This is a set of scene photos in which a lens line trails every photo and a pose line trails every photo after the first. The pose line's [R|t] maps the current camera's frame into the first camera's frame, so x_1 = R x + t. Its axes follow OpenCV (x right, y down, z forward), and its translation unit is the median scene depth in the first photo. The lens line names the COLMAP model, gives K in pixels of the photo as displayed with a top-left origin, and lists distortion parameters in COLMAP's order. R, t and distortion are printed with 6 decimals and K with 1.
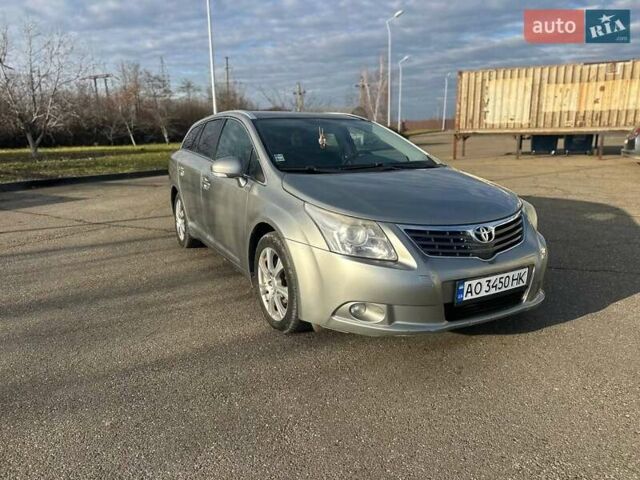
lens RADIAL K [[455.4, 0, 320.0], [0, 455.4, 240.0], [0, 0, 1]] dist [0.052314, -0.070601]
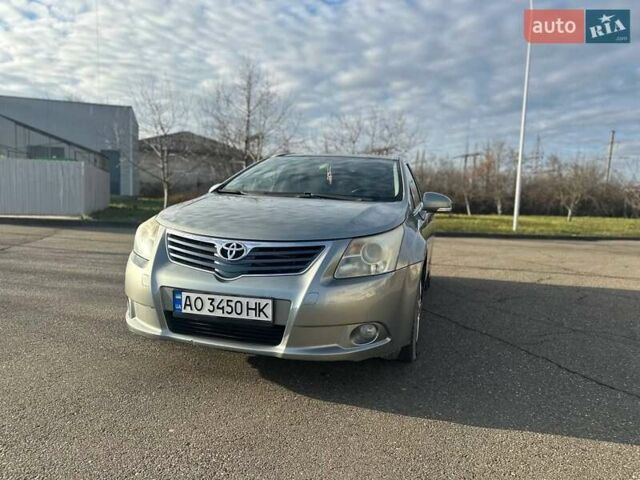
lens RADIAL K [[455.4, 0, 320.0], [0, 455.4, 240.0], [0, 0, 1]] dist [0.052314, -0.070601]
pose [[0.726093, 0.100992, -0.680139, 1.062900], [-0.207644, 0.975179, -0.076872, 0.000763], [0.655494, 0.197043, 0.729041, 0.438905]]
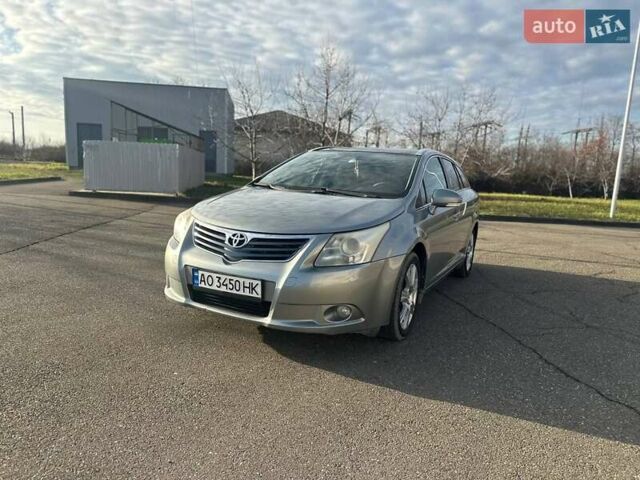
lens RADIAL K [[450.4, 0, 319.7], [0, 450.4, 245.9], [0, 0, 1]] dist [0.094877, -0.136317]
pose [[0.574530, 0.172820, -0.800030, 1.330328], [-0.249486, 0.967916, 0.029922, -0.079476], [0.779533, 0.182405, 0.599213, 0.479363]]
